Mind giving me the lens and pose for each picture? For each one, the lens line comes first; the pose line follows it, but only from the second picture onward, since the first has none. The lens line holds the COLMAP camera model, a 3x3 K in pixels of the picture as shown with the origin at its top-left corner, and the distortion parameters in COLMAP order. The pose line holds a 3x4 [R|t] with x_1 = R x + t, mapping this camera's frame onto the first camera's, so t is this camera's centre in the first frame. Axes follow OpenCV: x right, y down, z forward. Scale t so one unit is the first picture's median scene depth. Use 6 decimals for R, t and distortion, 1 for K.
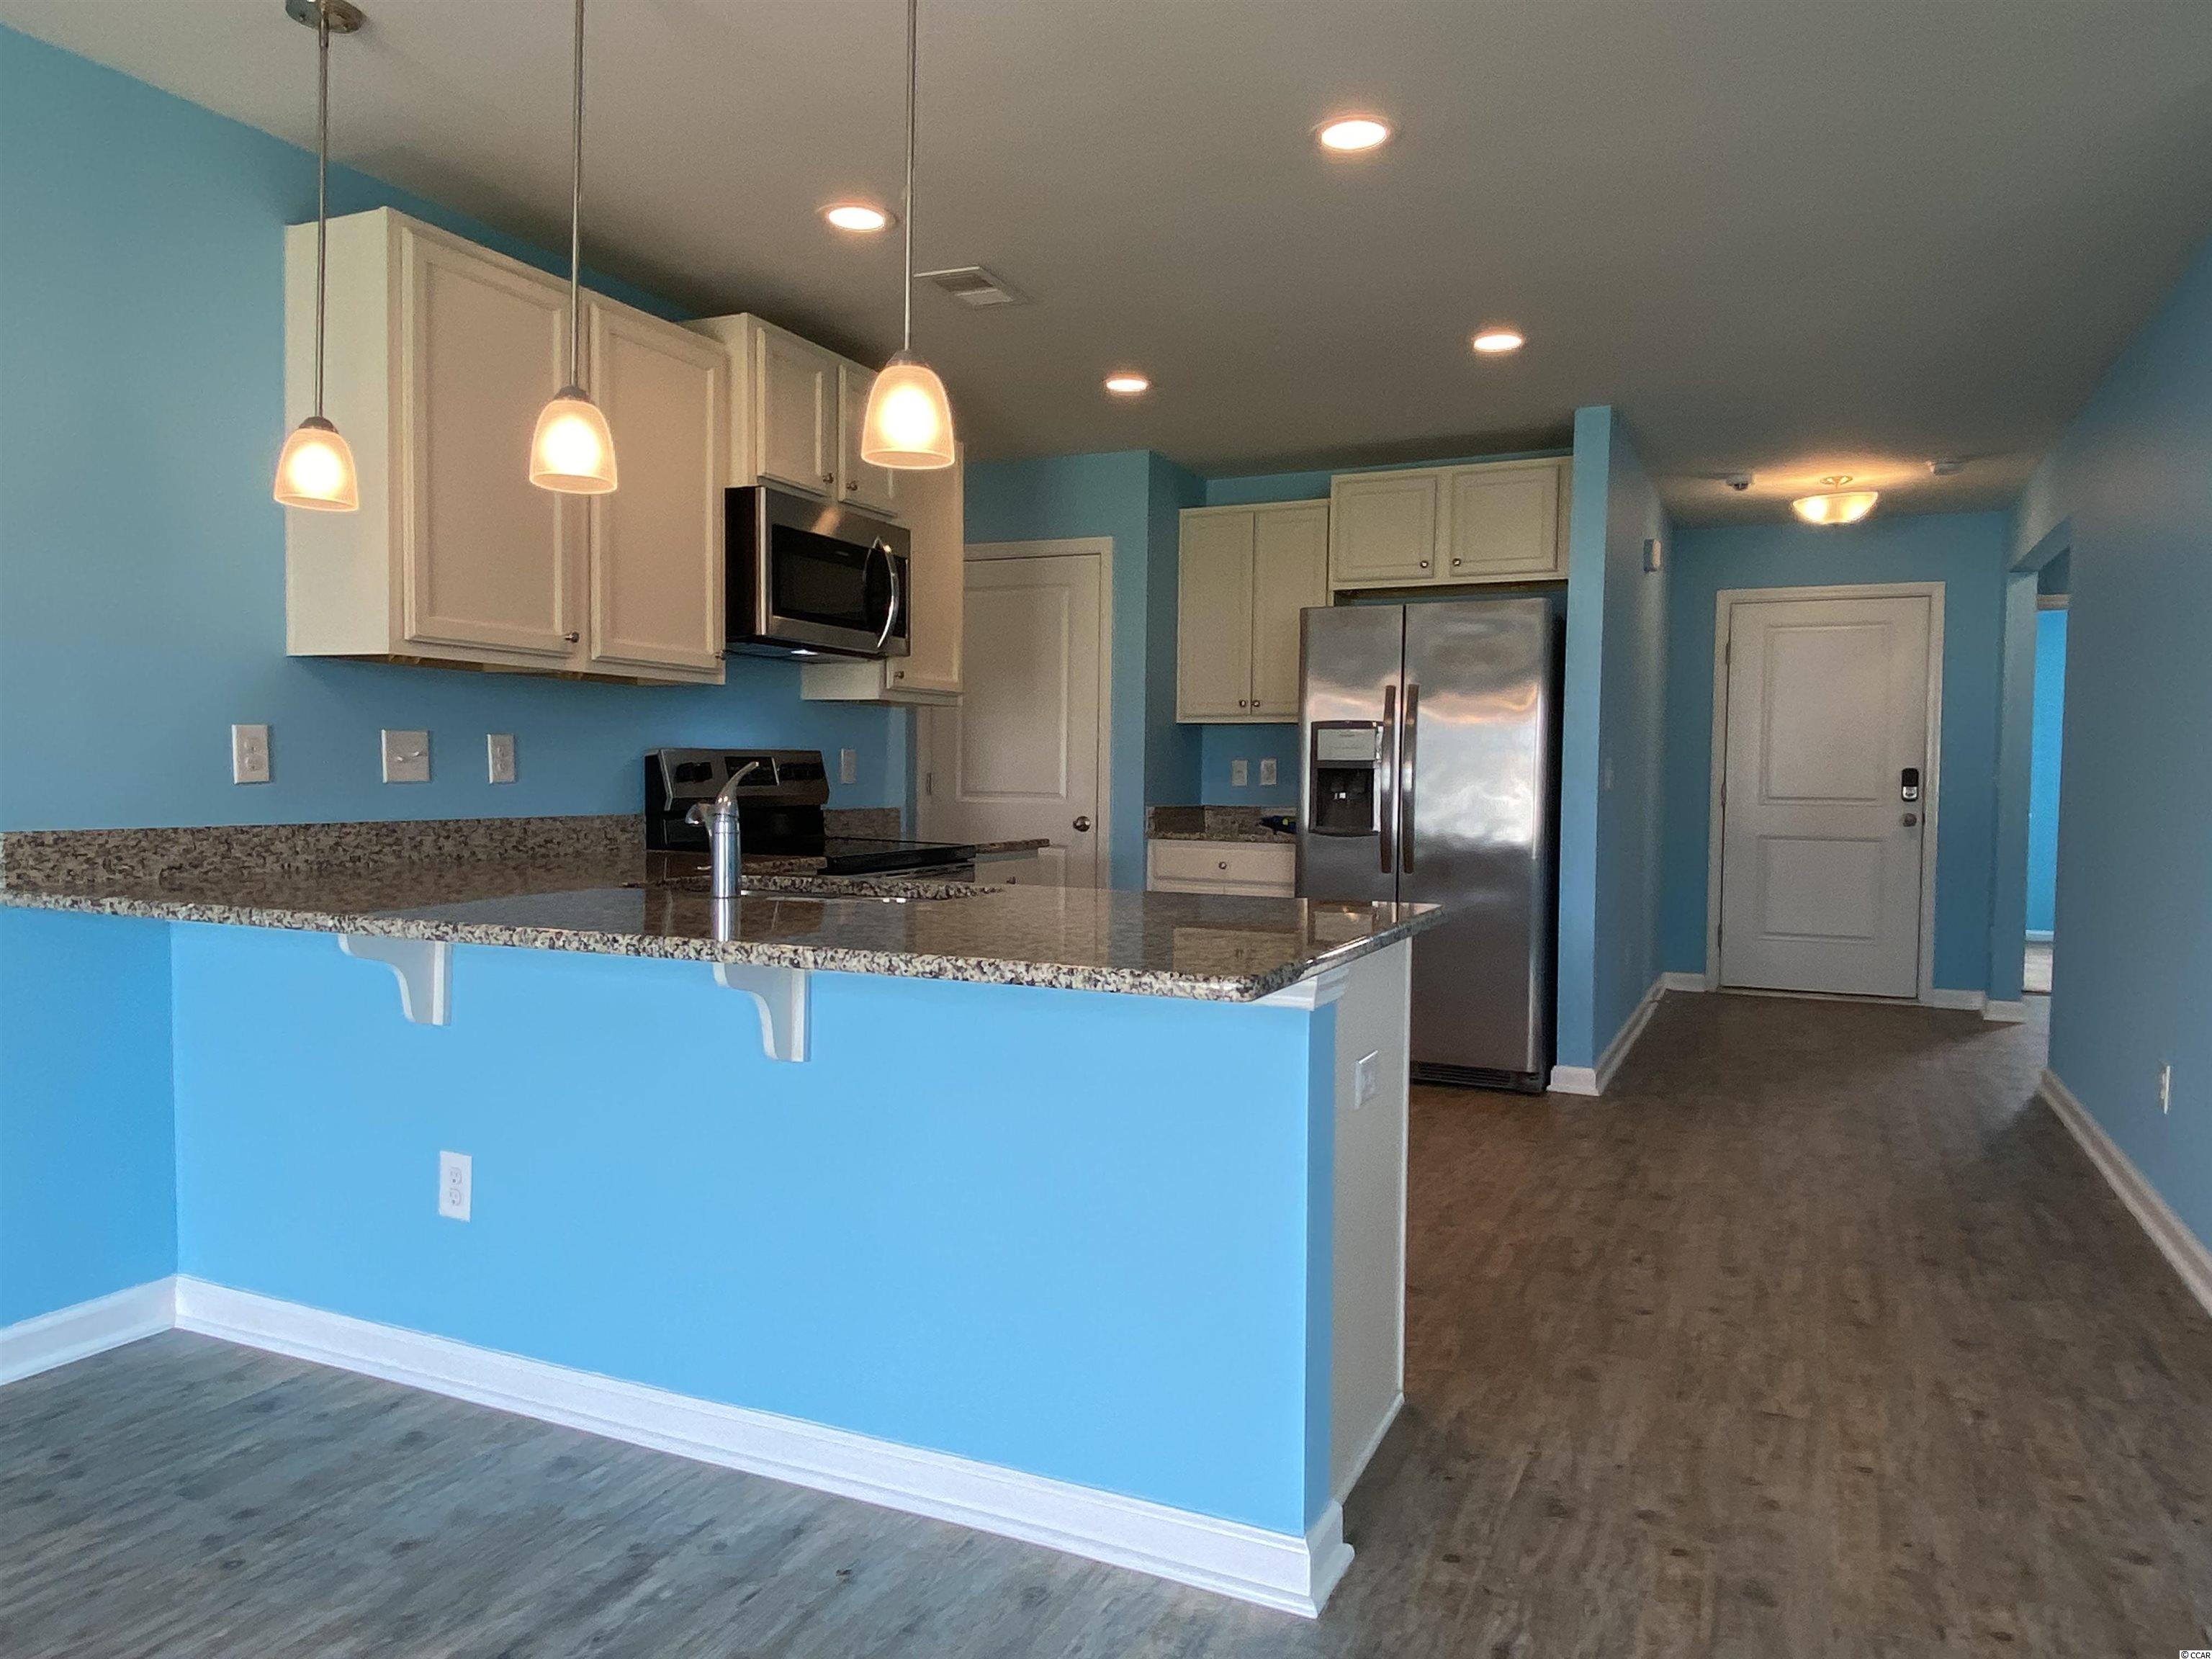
lens RADIAL K [[1498.8, 0, 1098.3], [0, 1498.8, 837.0], [0, 0, 1]] dist [0.054774, -0.065194]
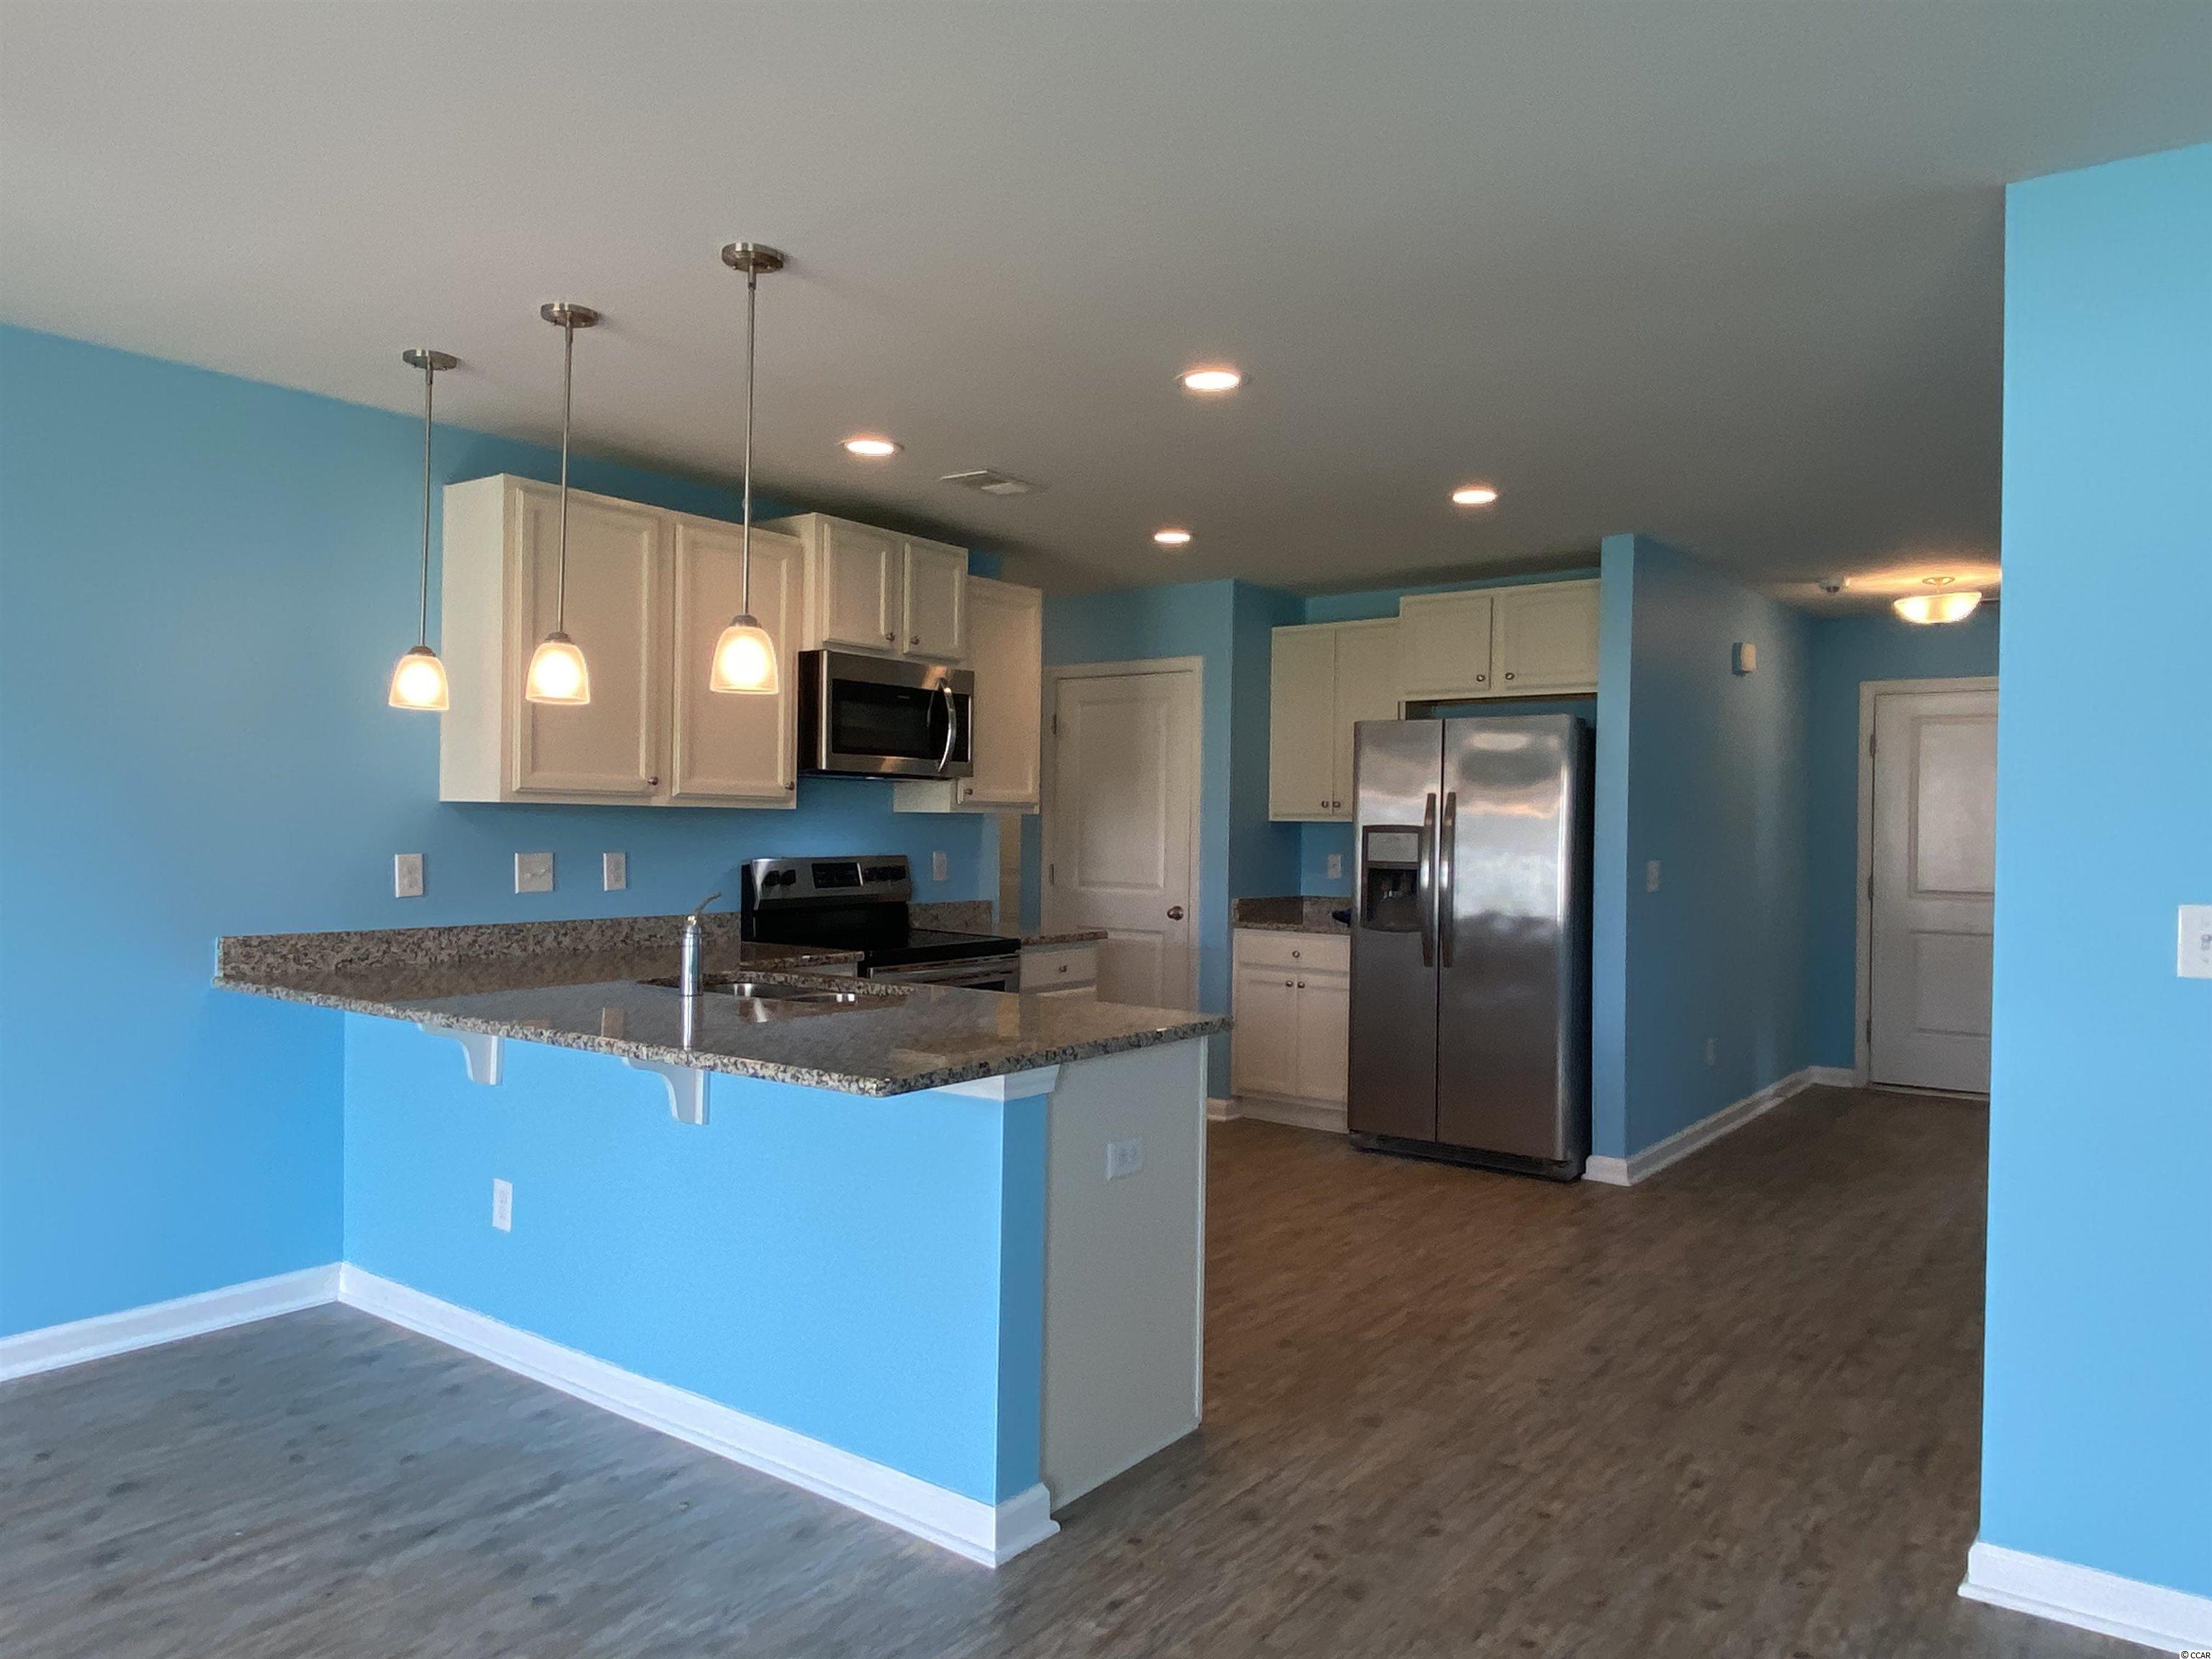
lens RADIAL K [[1498.8, 0, 1093.1], [0, 1498.8, 830.7], [0, 0, 1]] dist [0.054774, -0.065194]
pose [[0.976603, 0.002041, -0.215040, 0.315408], [-0.011158, 0.999089, -0.041189, -0.044497], [0.214760, 0.042625, 0.975736, -0.181081]]
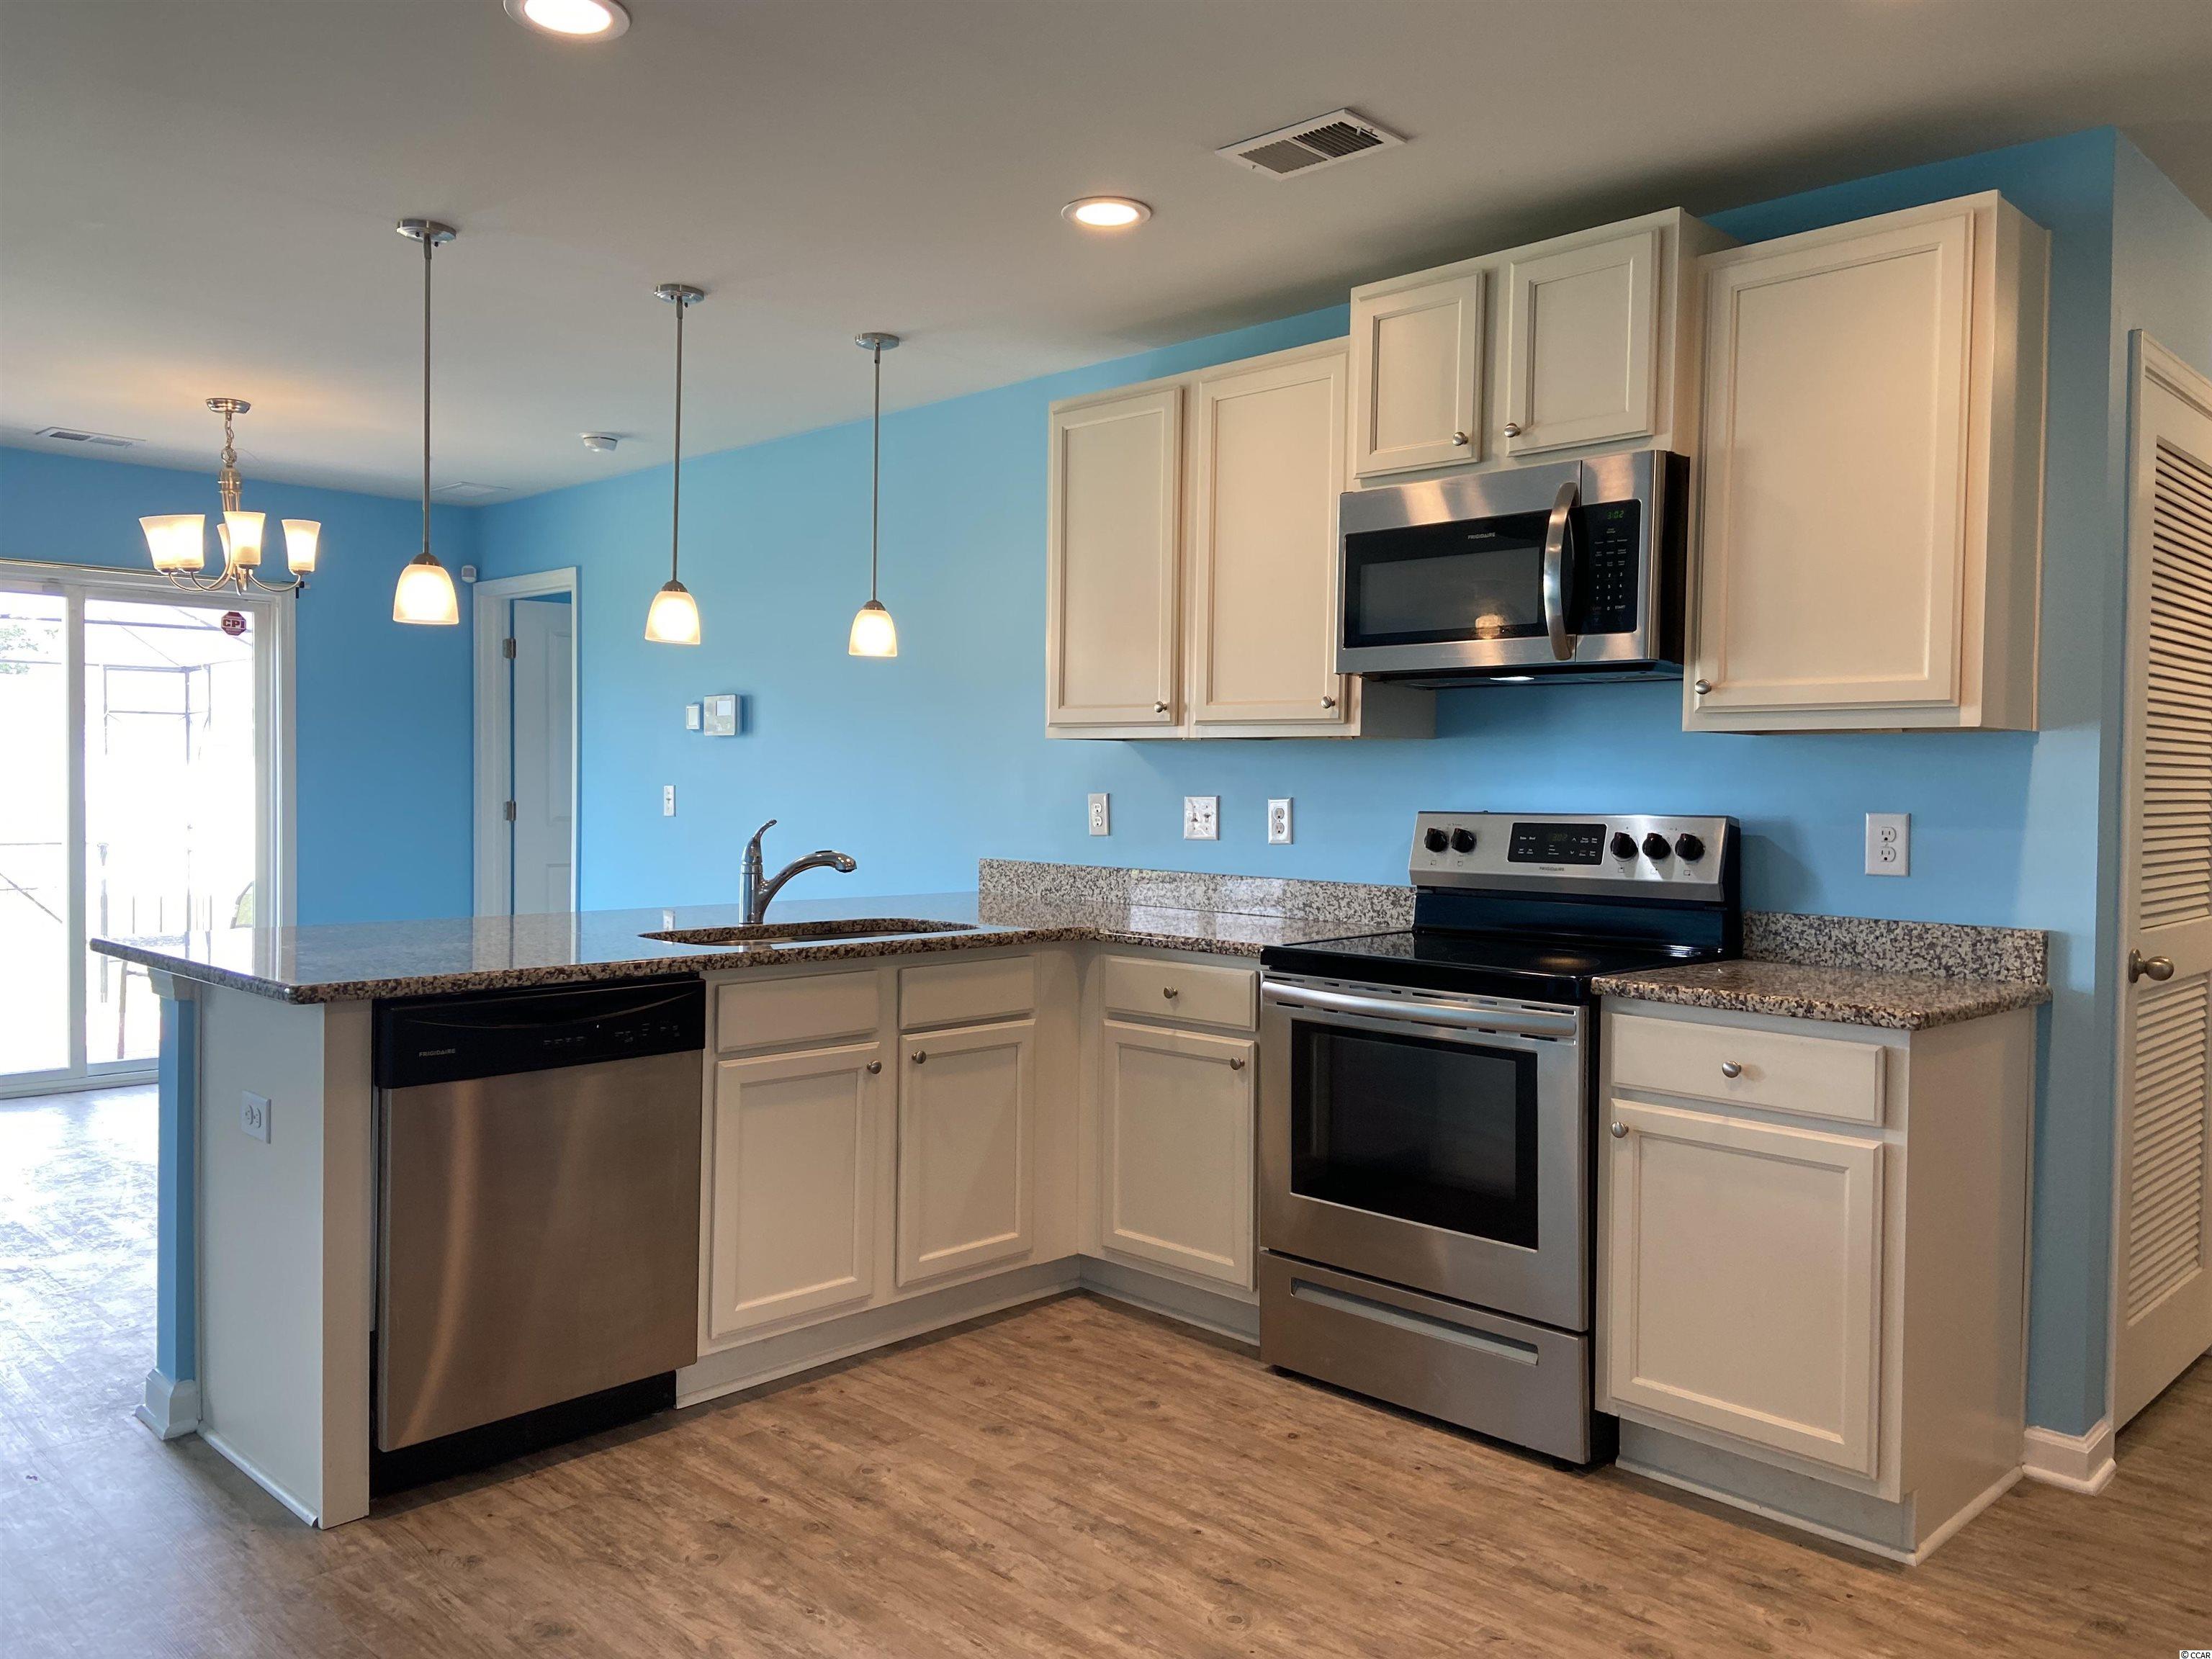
lens RADIAL K [[1648.7, 0, 1104.6], [0, 1648.7, 789.8], [0, 0, 1]] dist [0.066240, -0.039434]
pose [[-0.360850, -0.011944, -0.932548, 0.823431], [-0.057751, 0.998285, 0.009561, -0.089251], [0.930834, 0.057306, -0.360921, 1.497056]]
